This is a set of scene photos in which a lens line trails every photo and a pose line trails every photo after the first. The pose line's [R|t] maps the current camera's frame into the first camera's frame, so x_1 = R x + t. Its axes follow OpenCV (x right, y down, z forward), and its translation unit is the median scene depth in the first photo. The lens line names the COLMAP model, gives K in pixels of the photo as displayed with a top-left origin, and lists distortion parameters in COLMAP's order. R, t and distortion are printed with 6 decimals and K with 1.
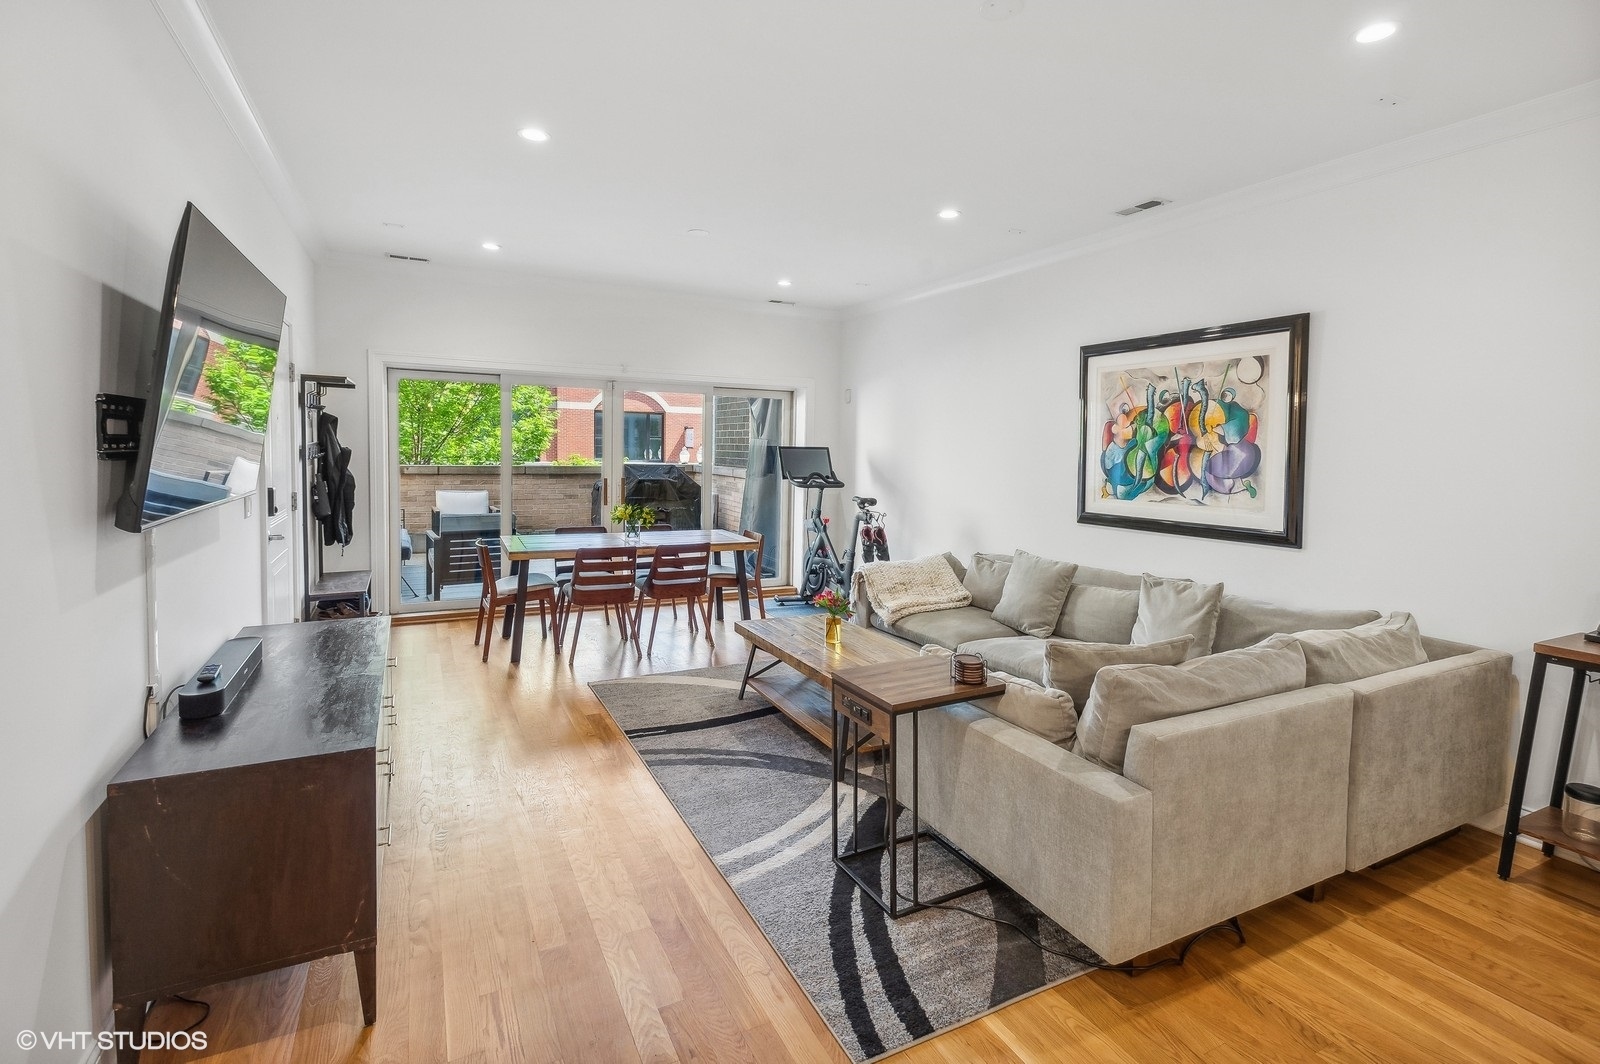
lens RADIAL K [[761.7, 0, 801.3], [0, 761.7, 491.0], [0, 0, 1]] dist [0.009208, -0.000534]
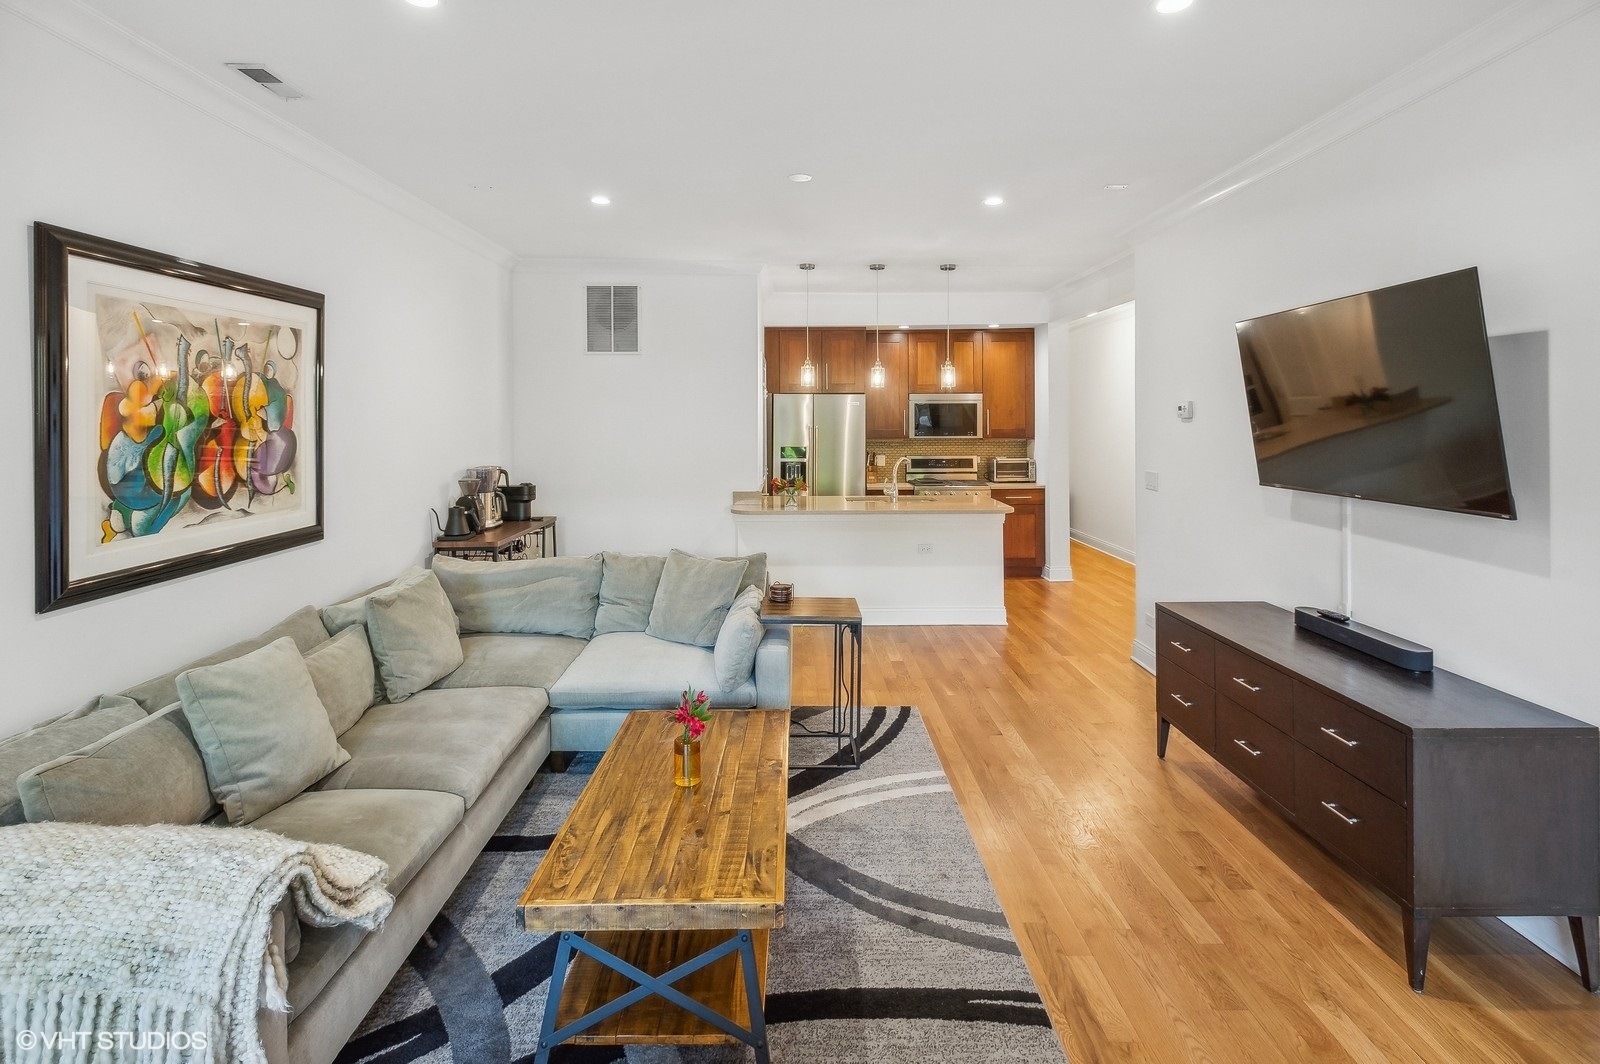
lens RADIAL K [[816.0, 0, 806.6], [0, 816.0, 420.5], [0, 0, 1]] dist [0.011971, -0.002004]
pose [[-0.903511, -0.015236, 0.428294, -0.254177], [0.012813, 0.997961, 0.062532, -0.098838], [-0.428374, 0.061986, -0.901473, 1.272572]]
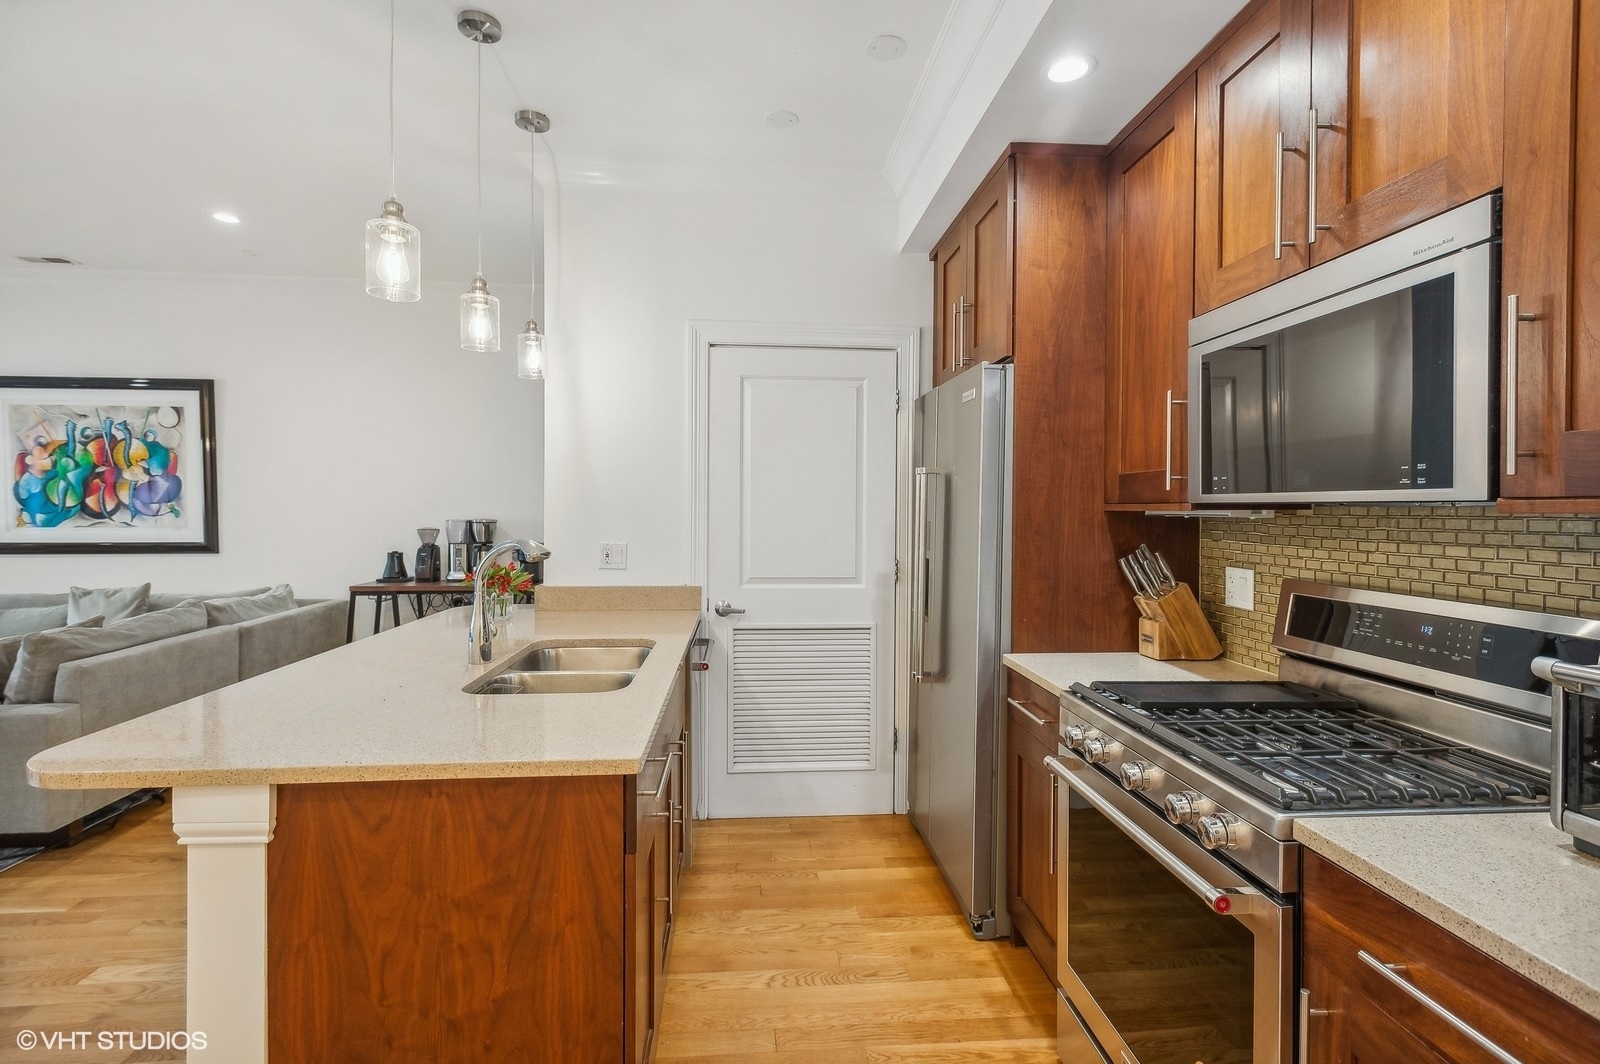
lens RADIAL K [[749.8, 0, 803.6], [0, 749.8, 518.4], [0, 0, 1]] dist [0.013639, -0.007170]
pose [[0.374400, -0.027491, 0.926860, -0.144942], [0.053509, 0.998535, 0.008002, 0.044923], [-0.925722, 0.046599, 0.375323, -0.348562]]
